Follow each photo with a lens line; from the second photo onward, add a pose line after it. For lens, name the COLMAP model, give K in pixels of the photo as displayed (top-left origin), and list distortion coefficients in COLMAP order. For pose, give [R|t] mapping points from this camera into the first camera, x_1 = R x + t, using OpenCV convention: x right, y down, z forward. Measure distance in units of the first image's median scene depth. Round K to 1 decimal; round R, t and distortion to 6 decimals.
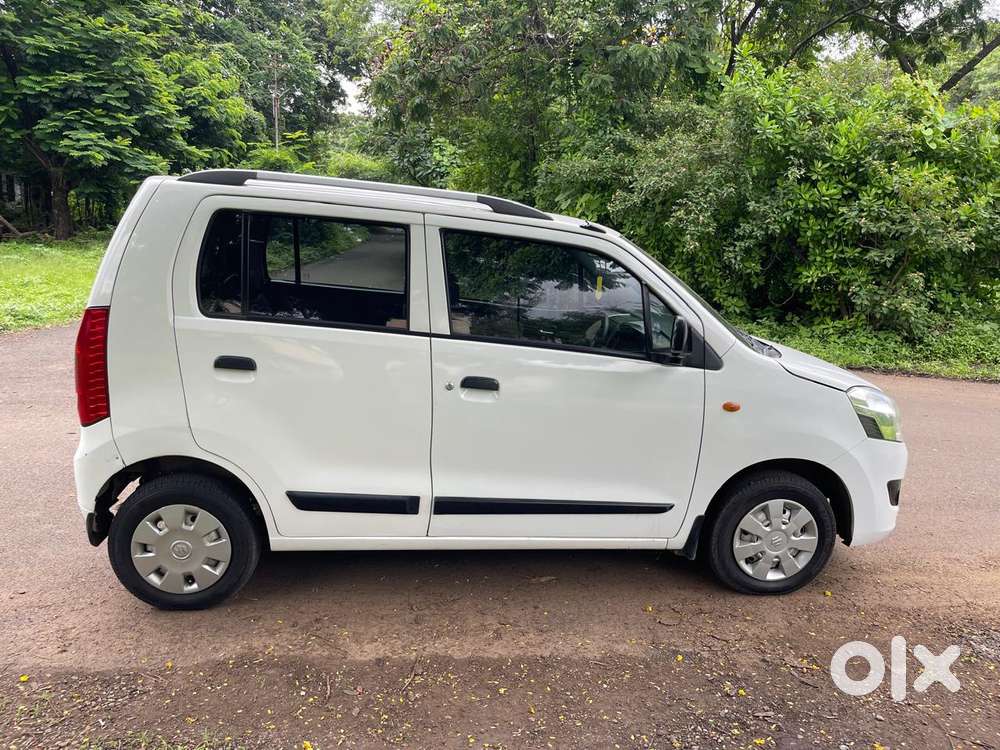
lens RADIAL K [[817.2, 0, 500.0], [0, 817.2, 375.0], [0, 0, 1]] dist [0.003867, -0.002913]
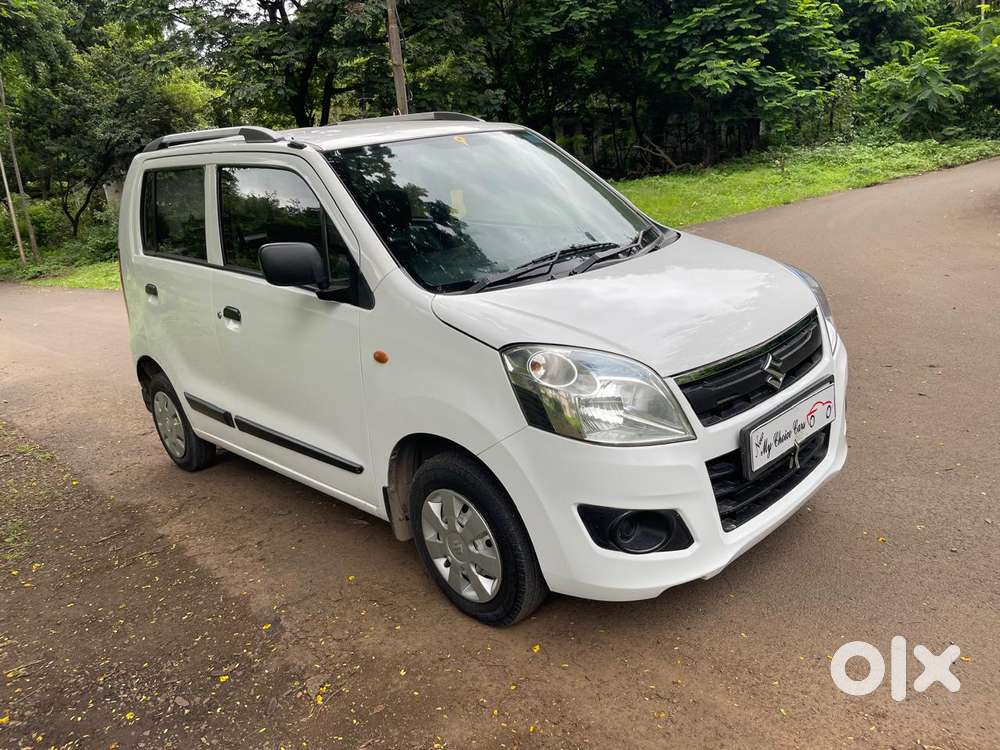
lens RADIAL K [[793.5, 0, 496.0], [0, 793.5, 373.9], [0, 0, 1]] dist [0.041429, -0.105409]
pose [[0.574196, 0.104330, -0.812044, 0.218184], [-0.016862, 0.993144, 0.115674, -0.007841], [0.818544, -0.052727, 0.572018, 0.149010]]
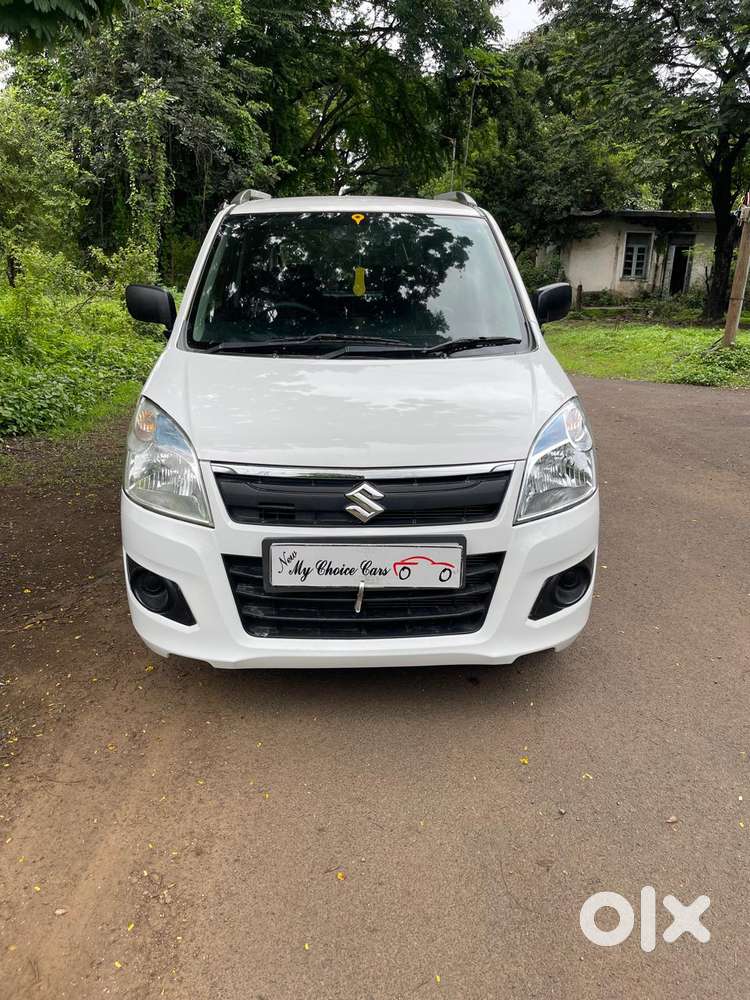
lens RADIAL K [[792.3, 0, 375.0], [0, 792.3, 500.0], [0, 0, 1]] dist [0.046017, -0.114620]
pose [[-0.112572, 0.233386, -0.965846, 0.256870], [-0.205403, 0.945564, 0.252426, -0.026509], [0.972182, 0.226803, -0.058506, 0.284122]]
